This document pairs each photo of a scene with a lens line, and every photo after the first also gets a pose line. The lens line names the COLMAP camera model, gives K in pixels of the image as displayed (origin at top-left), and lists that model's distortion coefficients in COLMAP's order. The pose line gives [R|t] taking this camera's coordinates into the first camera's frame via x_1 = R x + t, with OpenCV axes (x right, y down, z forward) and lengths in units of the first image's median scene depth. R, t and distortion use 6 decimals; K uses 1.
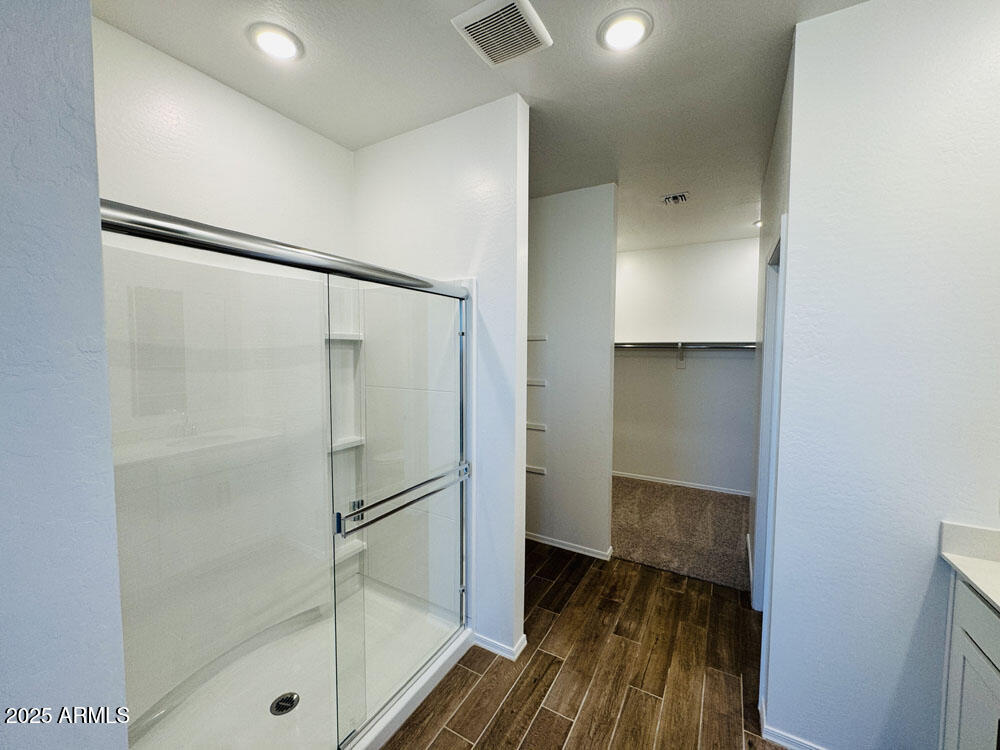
lens RADIAL K [[401.8, 0, 499.9], [0, 401.8, 374.2], [0, 0, 1]] dist [0.000522, 0.000127]
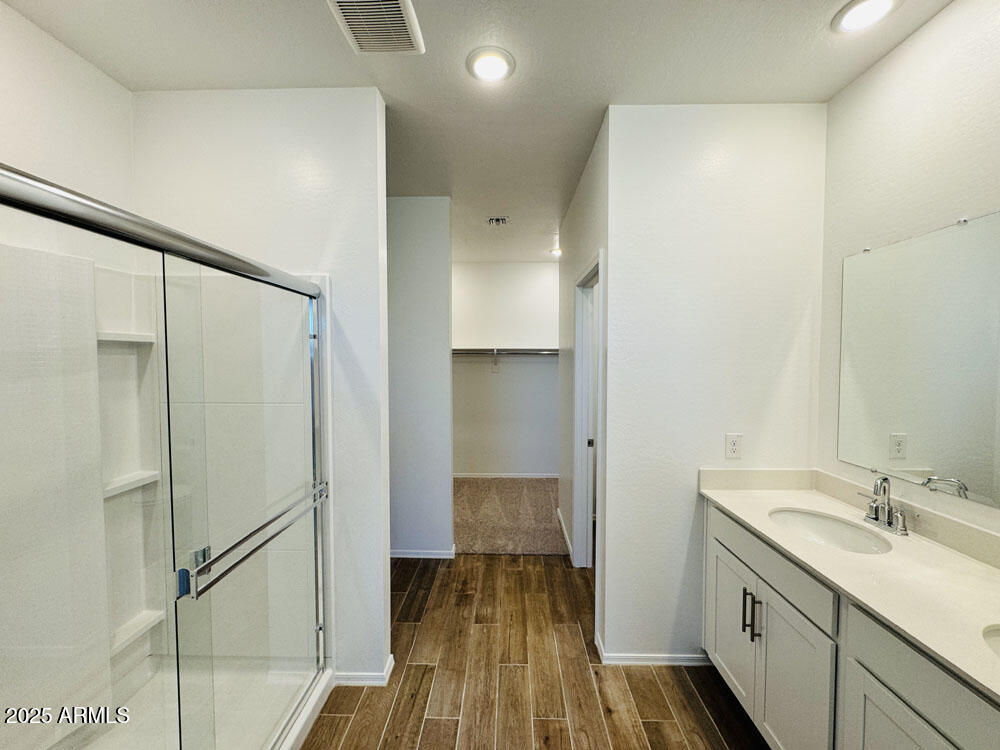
lens RADIAL K [[401.8, 0, 500.8], [0, 401.8, 374.3], [0, 0, 1]] dist [0.000522, 0.000127]
pose [[0.877335, -0.025430, 0.479204, -0.209862], [0.033855, 0.999387, -0.008948, 0.005772], [-0.478683, 0.024074, 0.877658, 0.038650]]
